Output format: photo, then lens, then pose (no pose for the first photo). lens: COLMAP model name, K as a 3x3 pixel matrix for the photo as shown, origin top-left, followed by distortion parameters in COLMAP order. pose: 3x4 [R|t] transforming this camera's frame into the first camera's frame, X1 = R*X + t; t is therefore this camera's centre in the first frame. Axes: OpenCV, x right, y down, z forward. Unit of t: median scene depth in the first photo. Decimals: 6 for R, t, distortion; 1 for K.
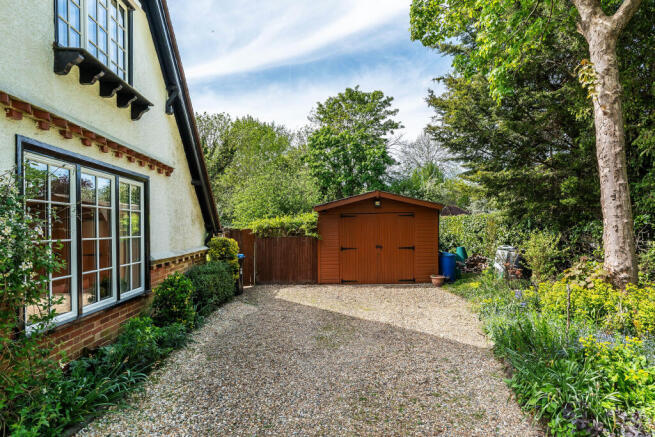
lens RADIAL K [[399.3, 0, 327.5], [0, 399.3, 218.5], [0, 0, 1]] dist [-0.000693, -0.000091]
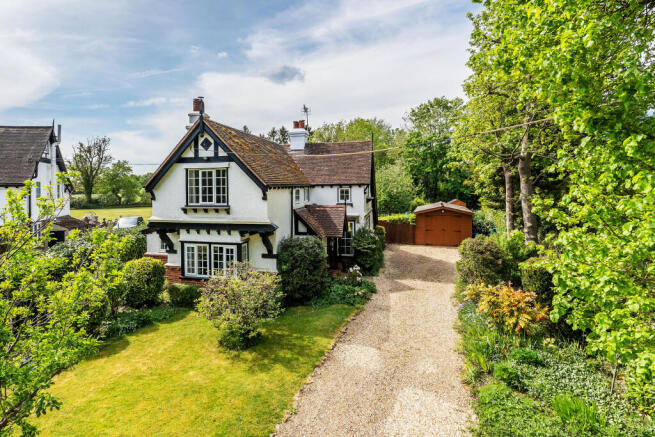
lens RADIAL K [[309.7, 0, 311.4], [0, 309.7, 197.0], [0, 0, 1]] dist [-0.000678, -0.000149]
pose [[0.947147, 0.020821, -0.320124, -0.023583], [-0.009690, 0.999293, 0.036323, -0.170544], [0.320654, -0.031301, 0.946679, -0.881024]]
